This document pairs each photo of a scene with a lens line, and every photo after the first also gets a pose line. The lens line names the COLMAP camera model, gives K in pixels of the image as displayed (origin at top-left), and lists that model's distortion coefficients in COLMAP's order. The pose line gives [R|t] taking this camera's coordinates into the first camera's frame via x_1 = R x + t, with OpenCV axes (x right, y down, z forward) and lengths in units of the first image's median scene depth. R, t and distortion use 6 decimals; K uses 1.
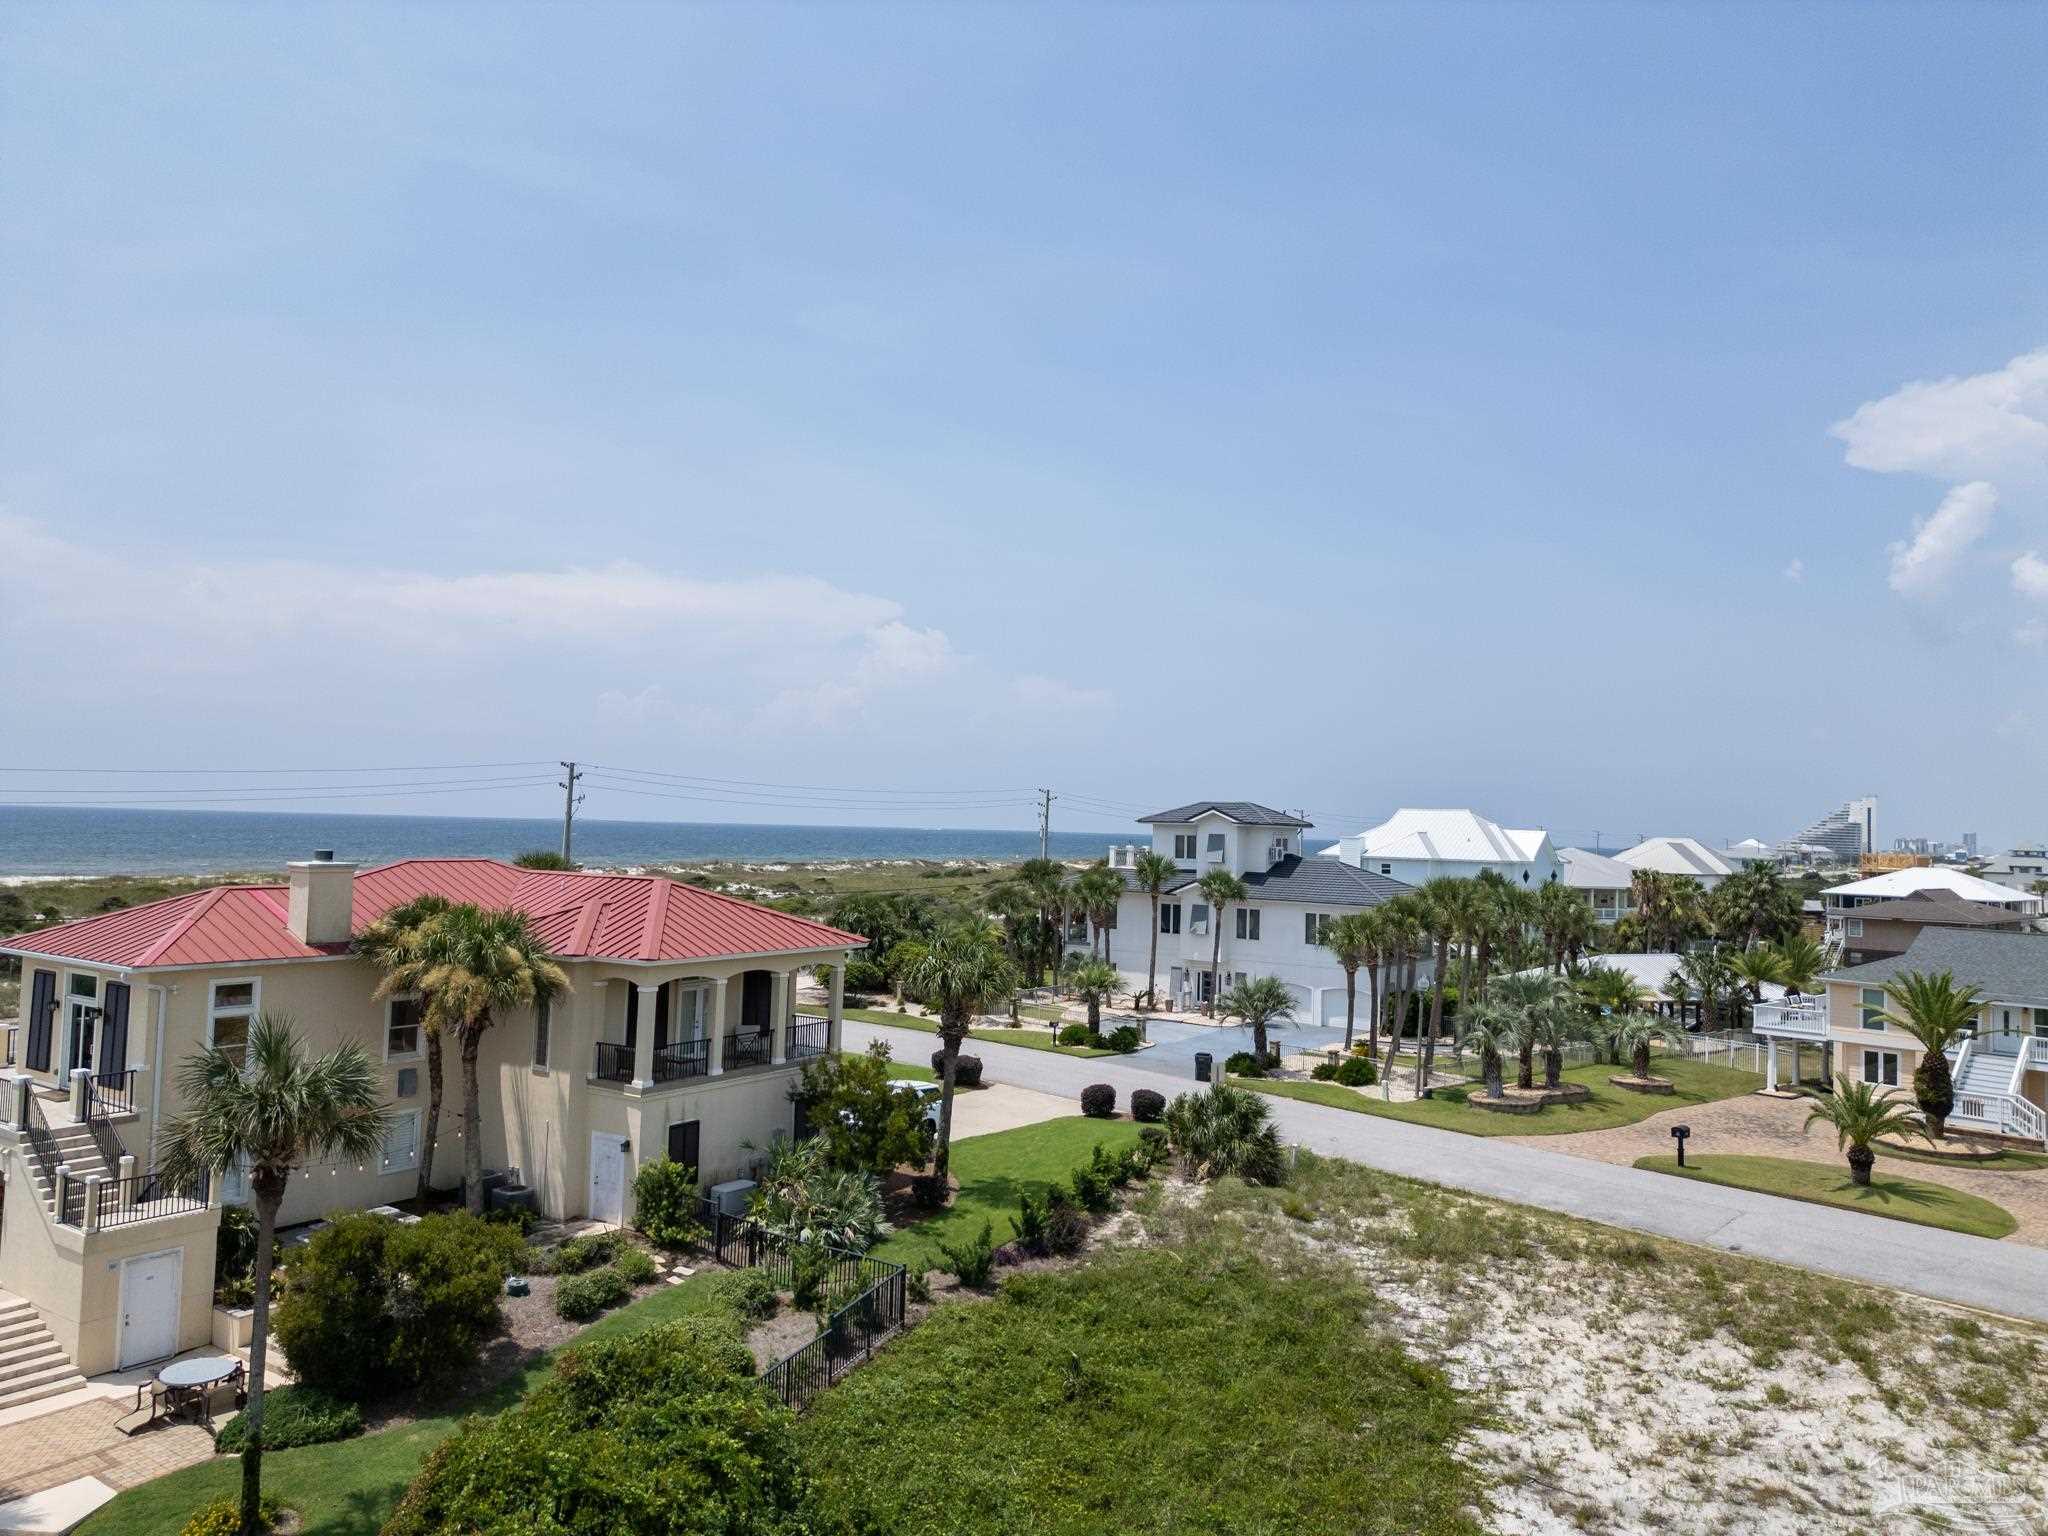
lens RADIAL K [[1443.5, 0, 1021.6], [0, 1443.5, 757.8], [0, 0, 1]] dist [0.054247, -0.041280]
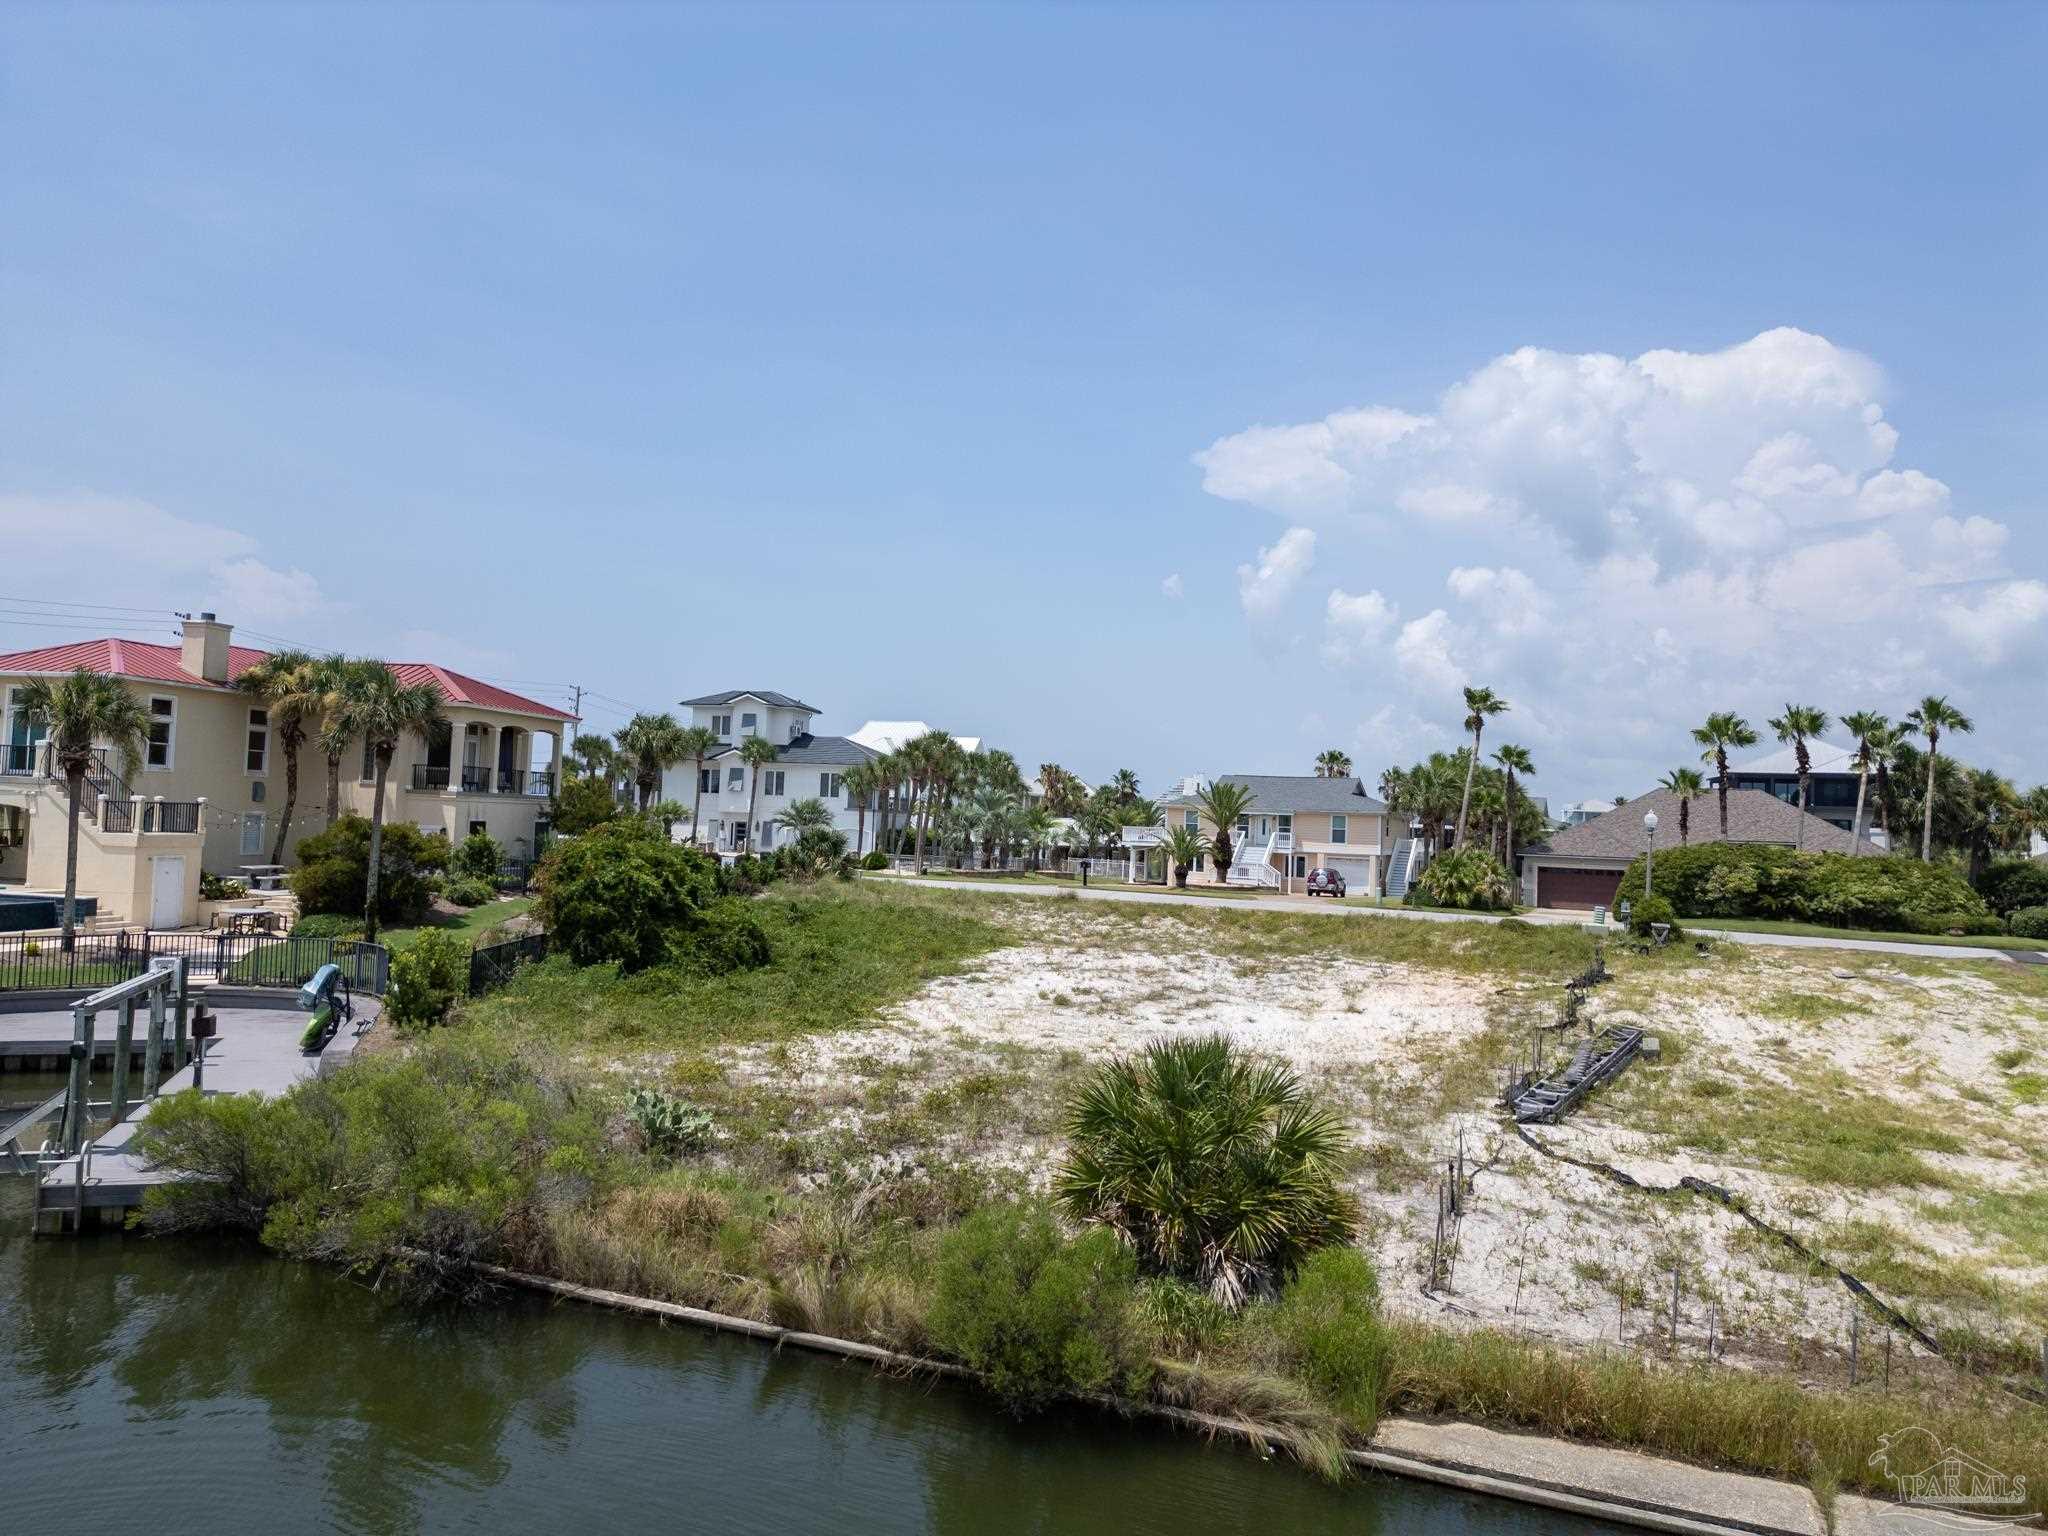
lens RADIAL K [[1436.2, 0, 1022.3], [0, 1436.2, 769.6], [0, 0, 1]] dist [0.068802, -0.061904]
pose [[0.921039, 0.020052, 0.388953, -0.297793], [-0.030323, 0.999334, 0.020285, 0.154860], [-0.388288, -0.030477, 0.921034, -0.553792]]
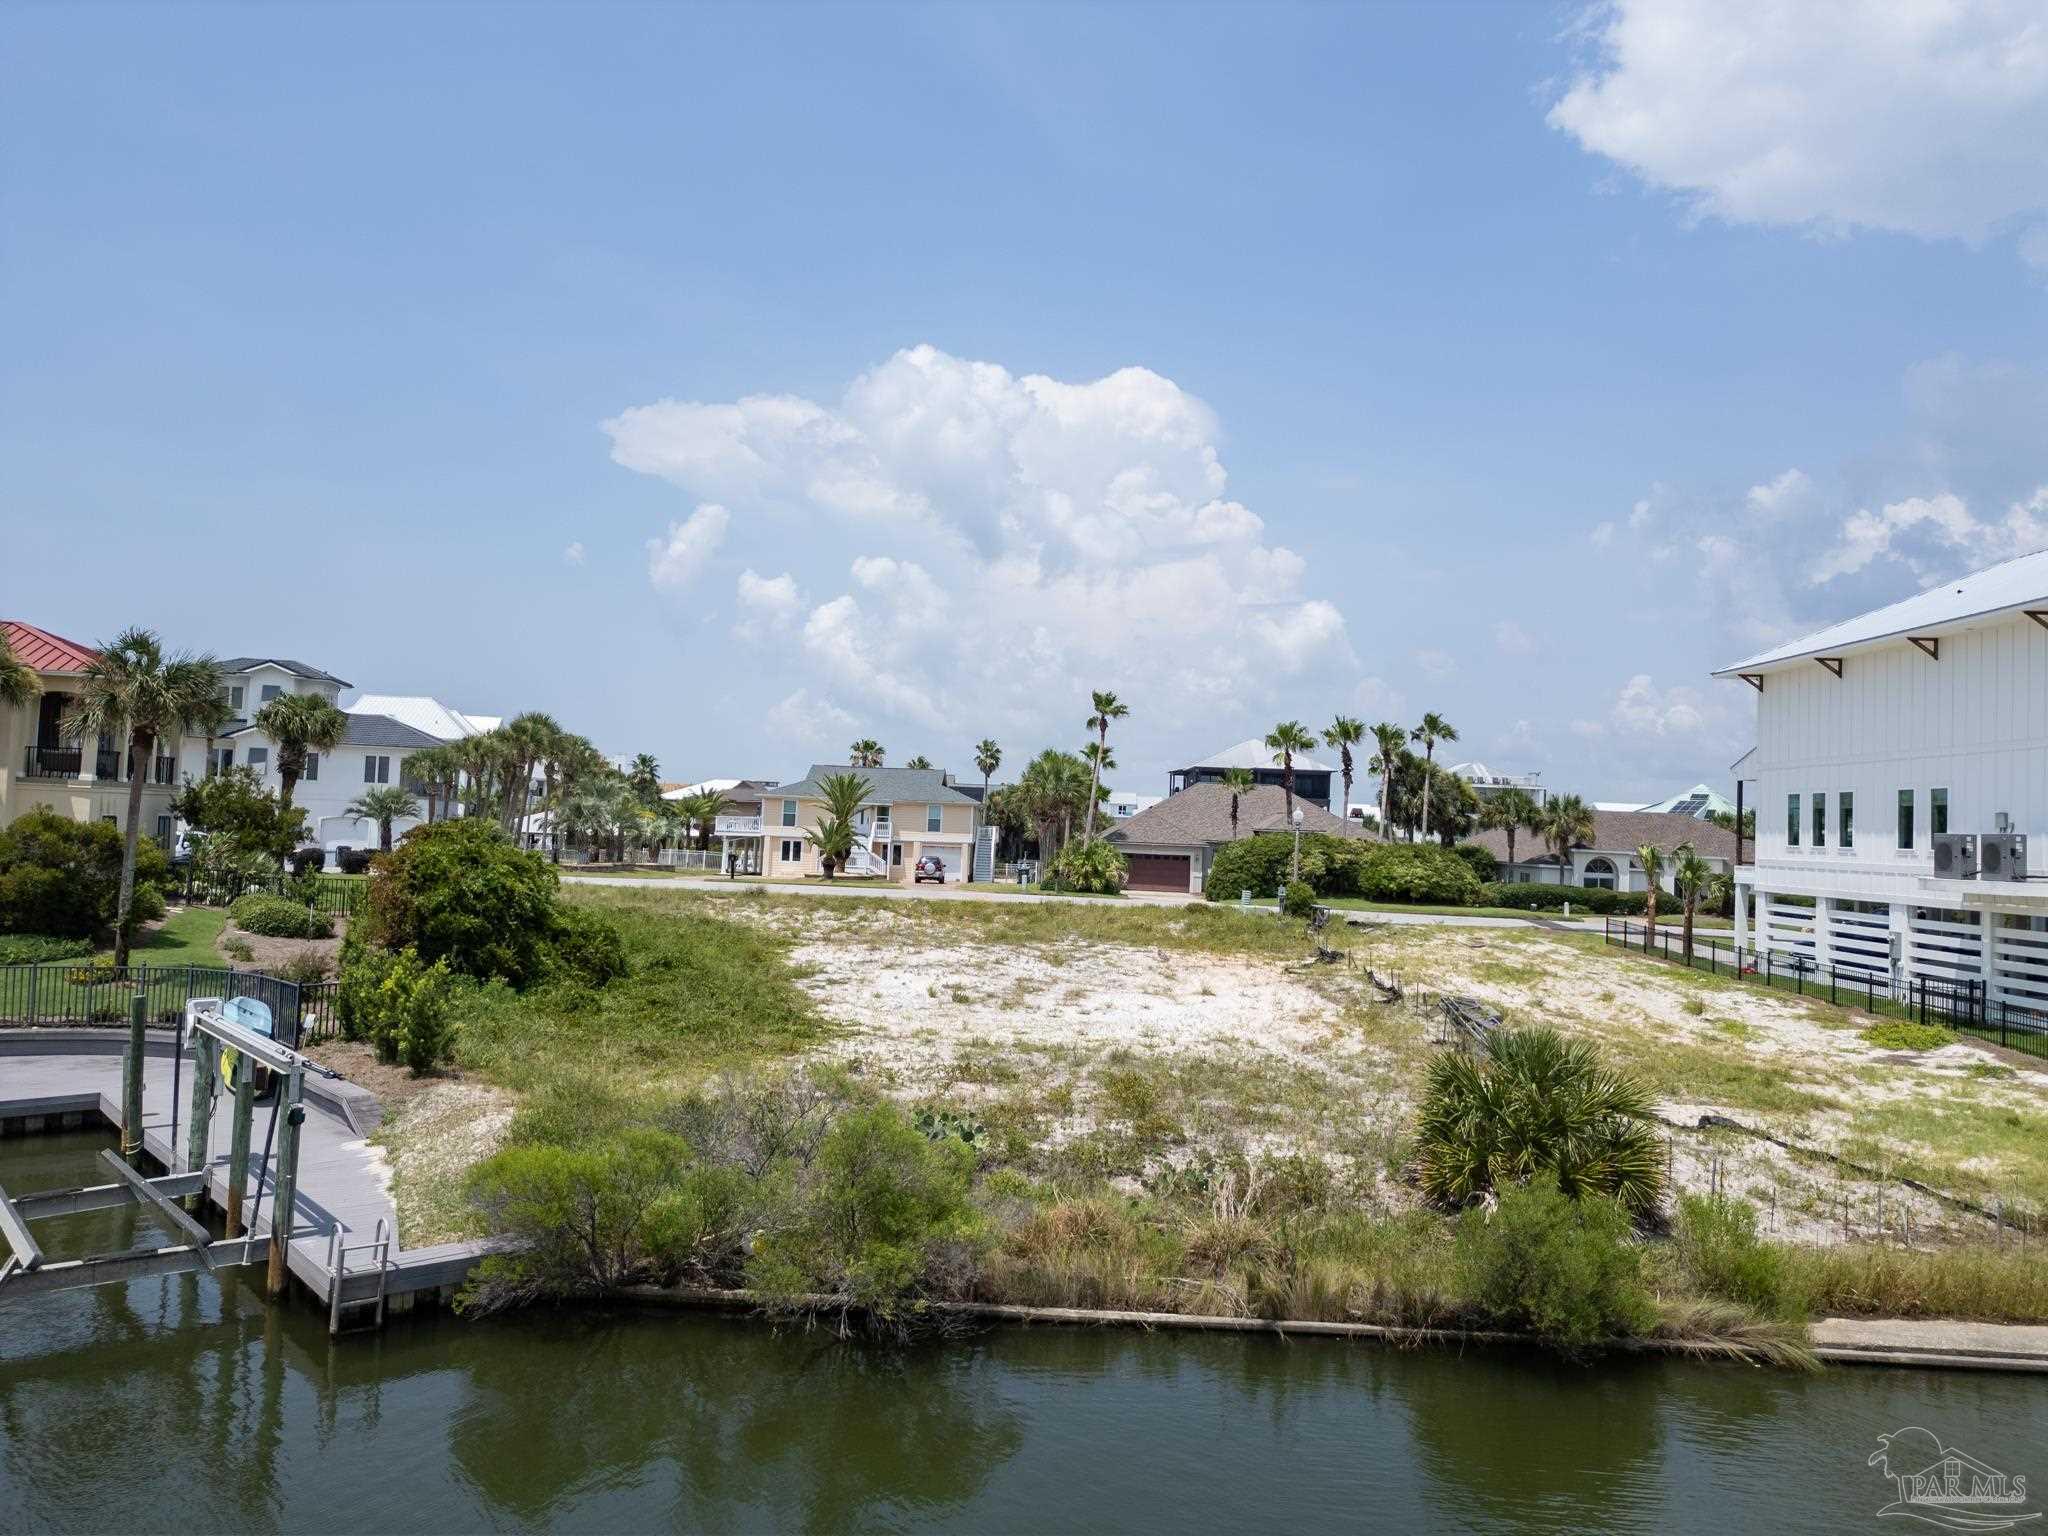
lens RADIAL K [[1436.2, 0, 1022.3], [0, 1436.2, 769.6], [0, 0, 1]] dist [0.068802, -0.061904]
pose [[0.695840, 0.026898, 0.717693, -0.582181], [-0.054722, 0.998379, 0.015638, 0.153453], [-0.716109, -0.050155, 0.696184, -0.392575]]
